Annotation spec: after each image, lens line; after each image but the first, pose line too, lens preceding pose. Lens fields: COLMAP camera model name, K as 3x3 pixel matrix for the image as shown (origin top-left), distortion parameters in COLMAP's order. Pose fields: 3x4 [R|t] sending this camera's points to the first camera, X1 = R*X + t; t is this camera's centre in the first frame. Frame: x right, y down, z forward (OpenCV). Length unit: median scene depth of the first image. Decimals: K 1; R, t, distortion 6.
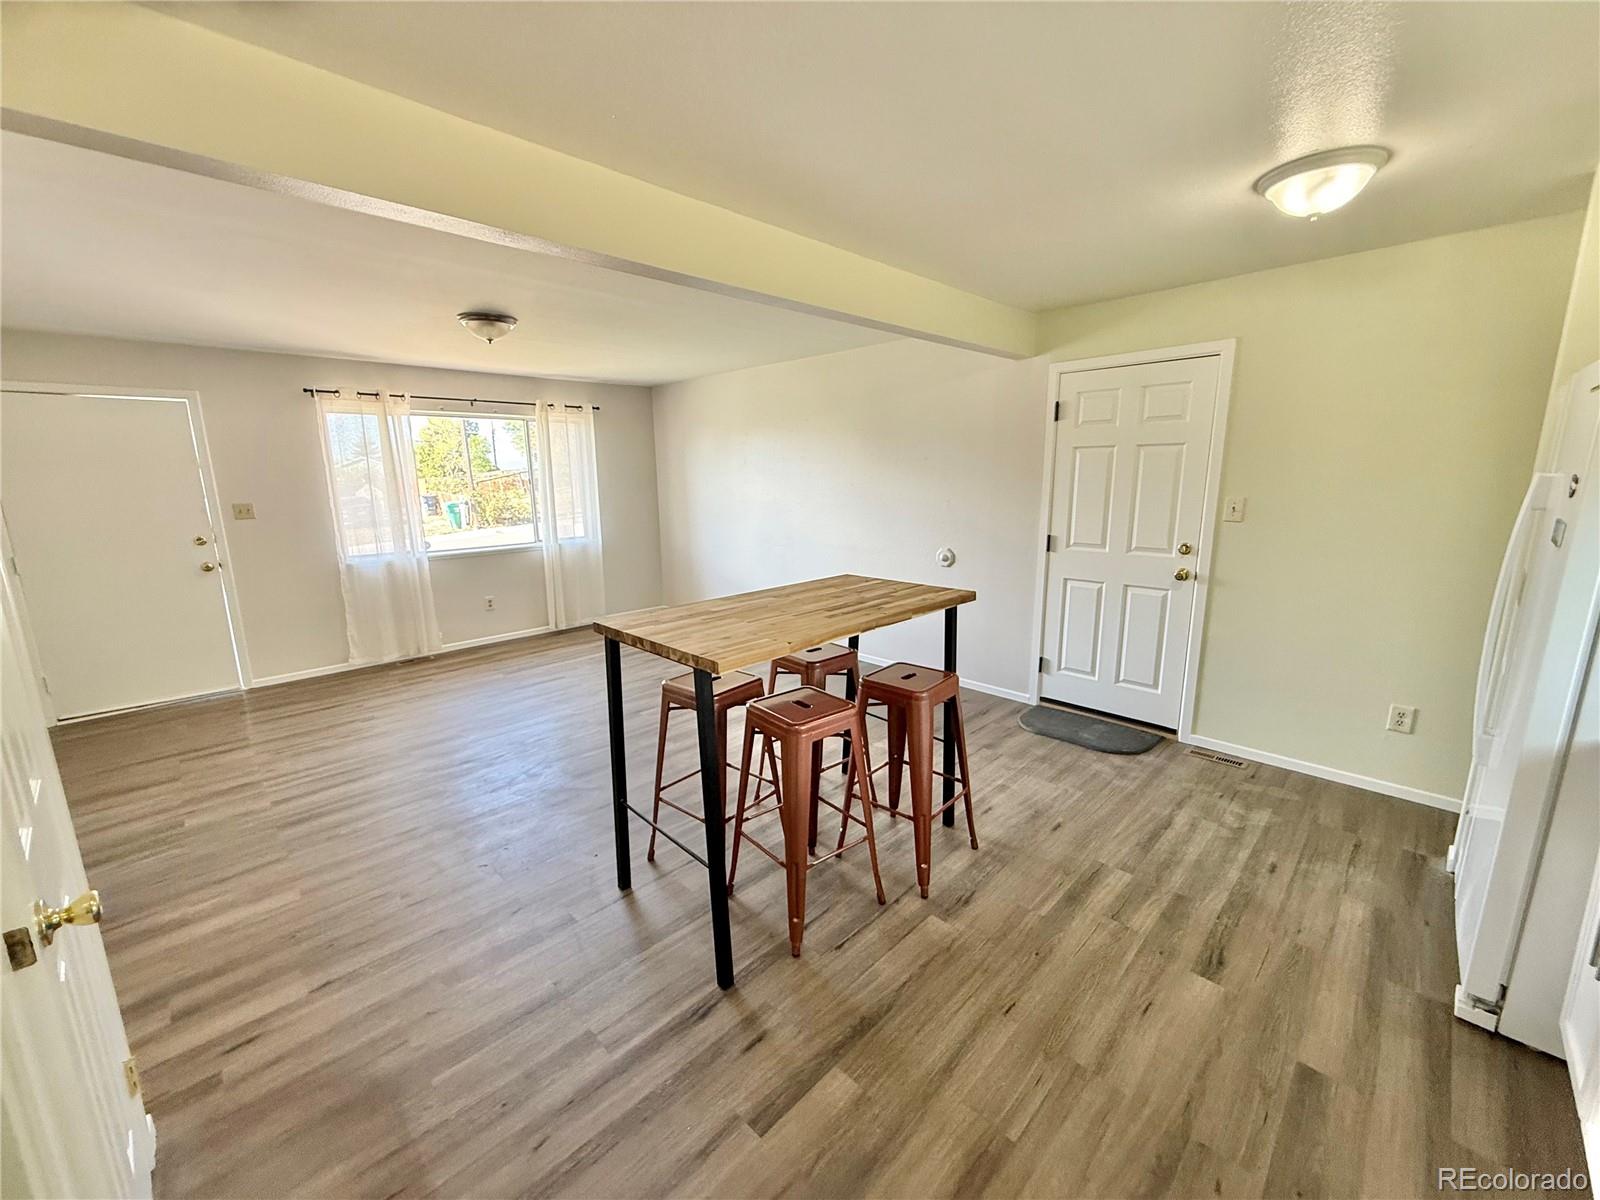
lens RADIAL K [[632.0, 0, 794.6], [0, 632.0, 599.6], [0, 0, 1]] dist [-0.005919, 0.000075]
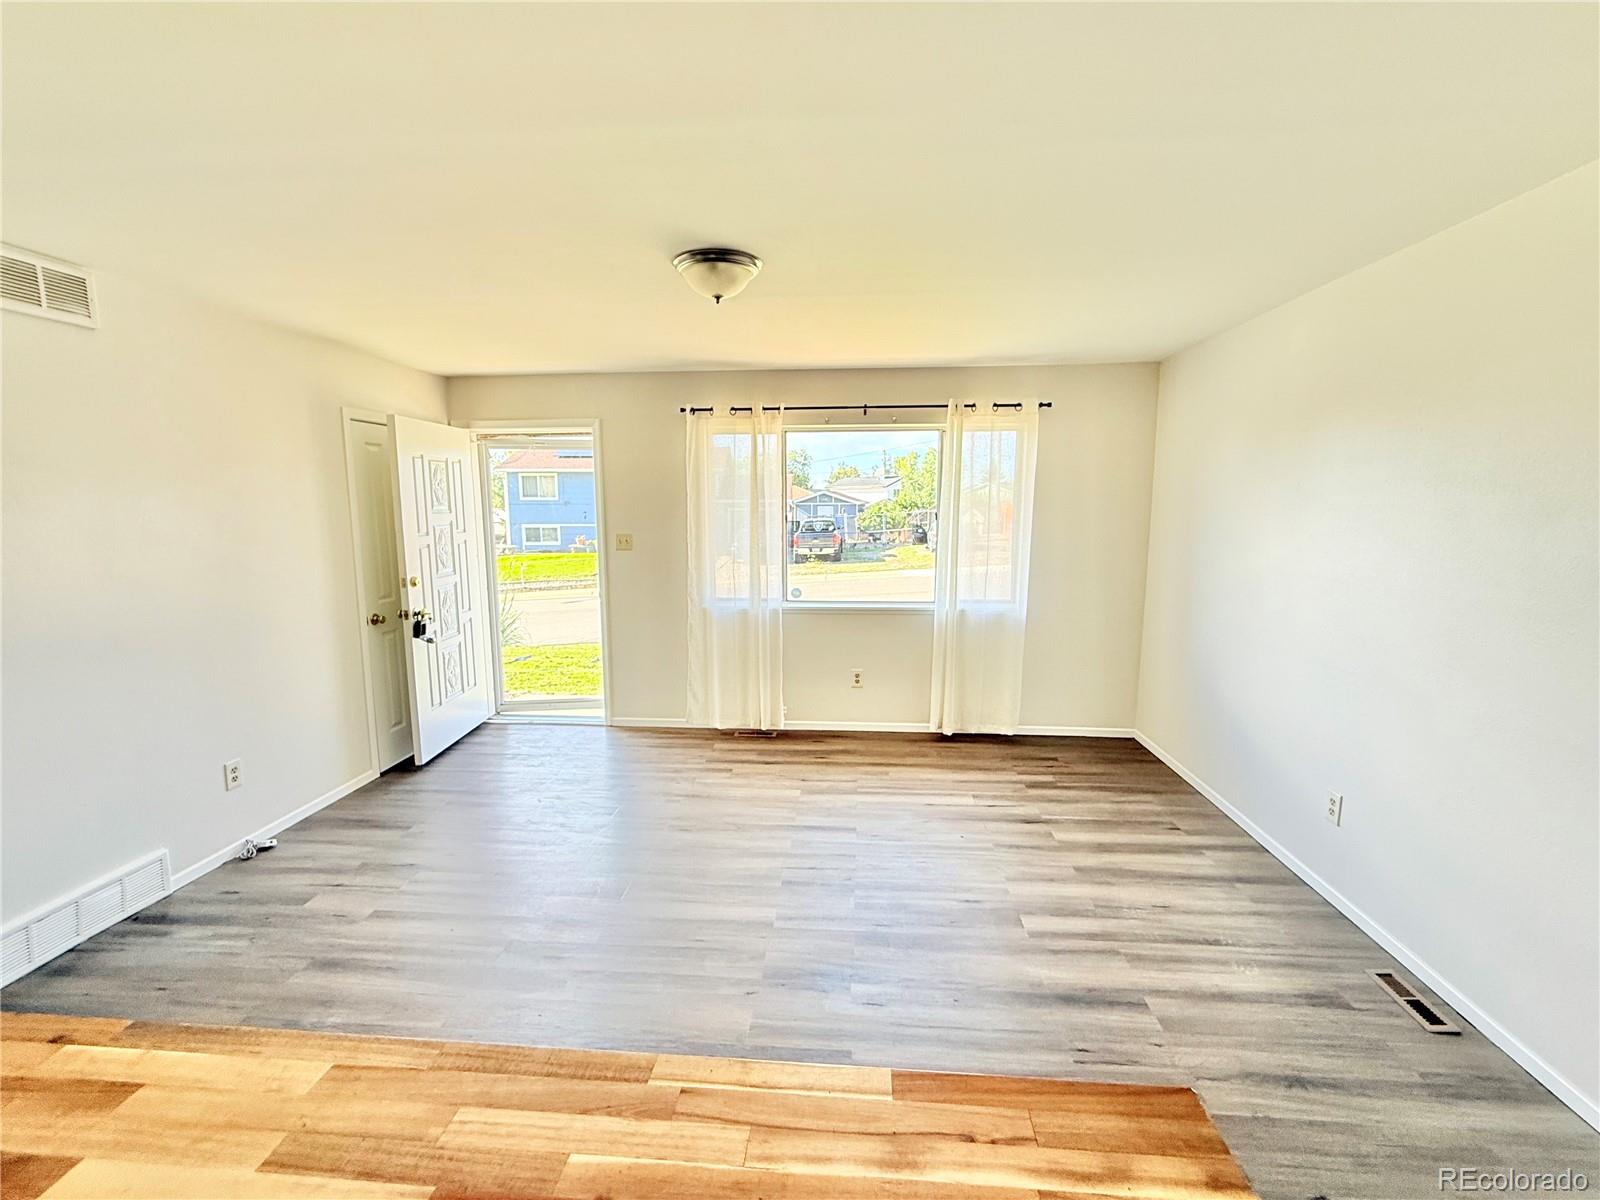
lens RADIAL K [[692.5, 0, 804.8], [0, 692.5, 605.3], [0, 0, 1]] dist [-0.002987, 0.000130]
pose [[0.655238, 0.120422, -0.745762, 0.118569], [-0.155359, 0.987591, 0.022971, -0.141682], [0.739274, 0.100809, 0.665816, 0.649676]]
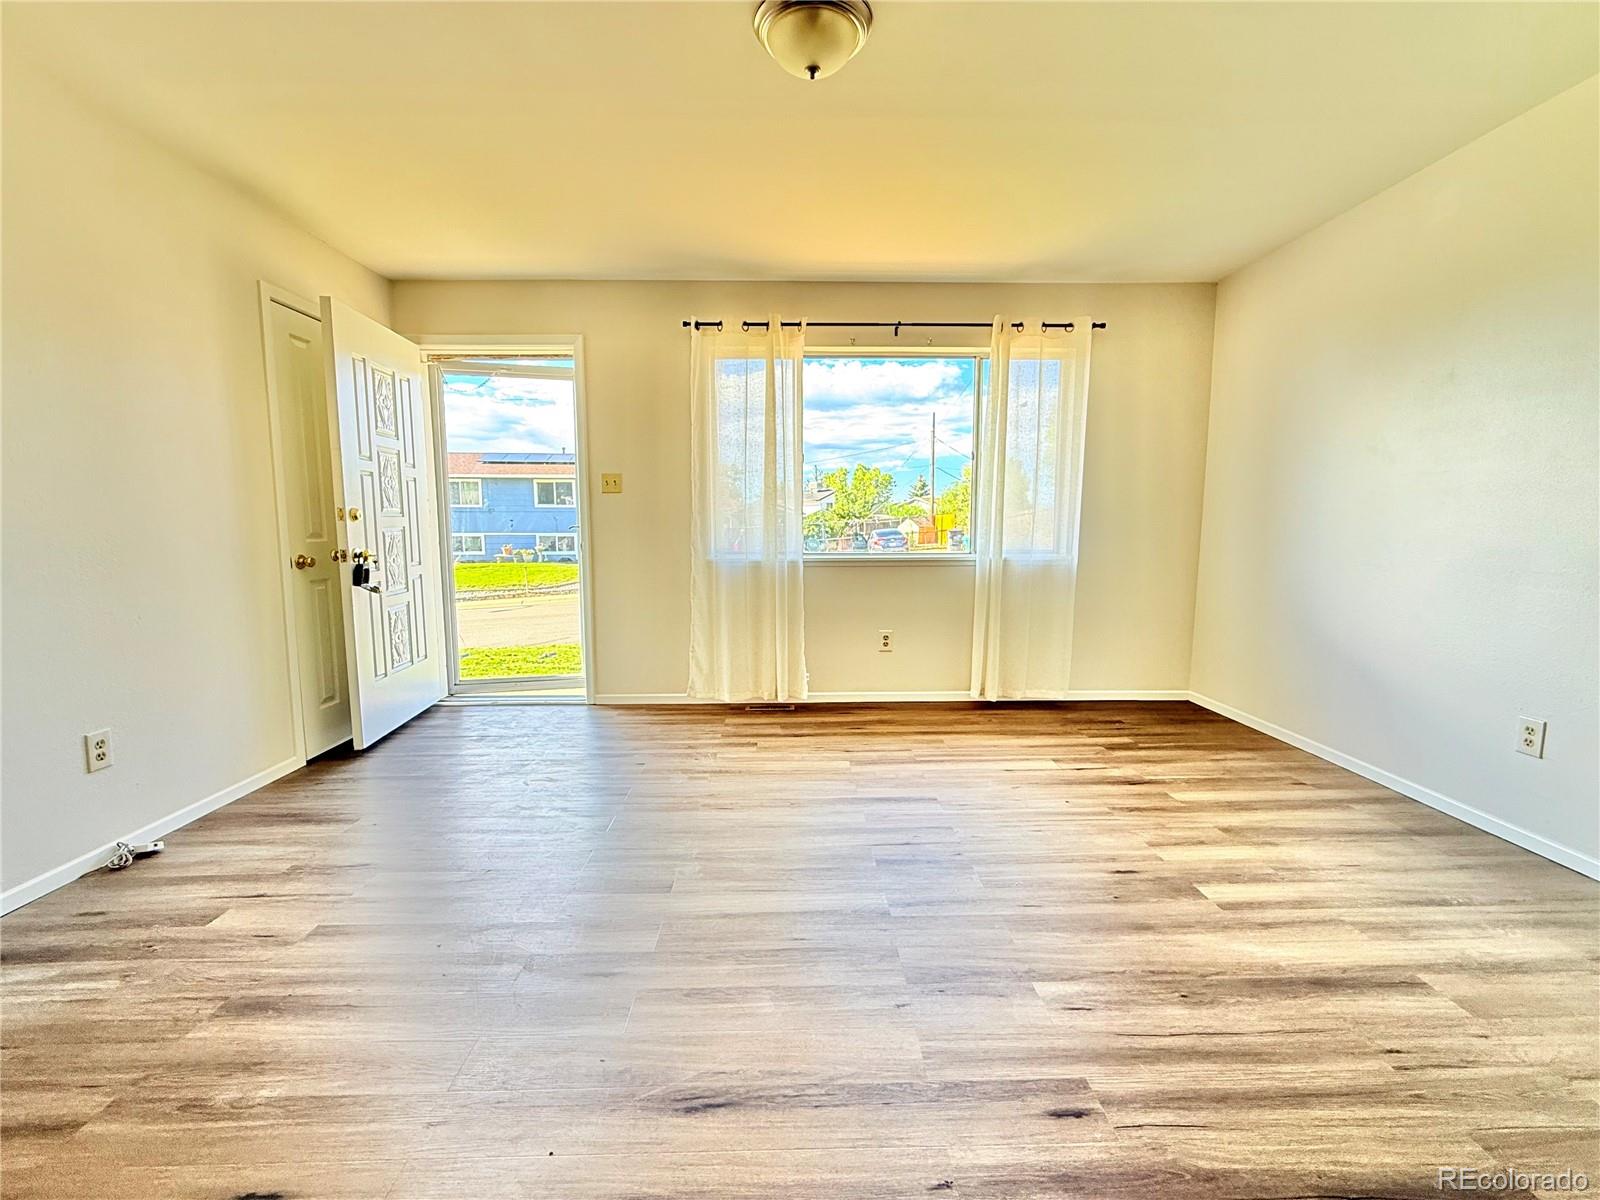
lens RADIAL K [[692.5, 0, 804.8], [0, 692.5, 605.3], [0, 0, 1]] dist [-0.002987, 0.000130]
pose [[0.728080, 0.095288, -0.678837, -0.104603], [-0.143904, 0.989471, -0.015450, -0.011291], [0.670217, 0.108936, 0.734127, 0.673910]]
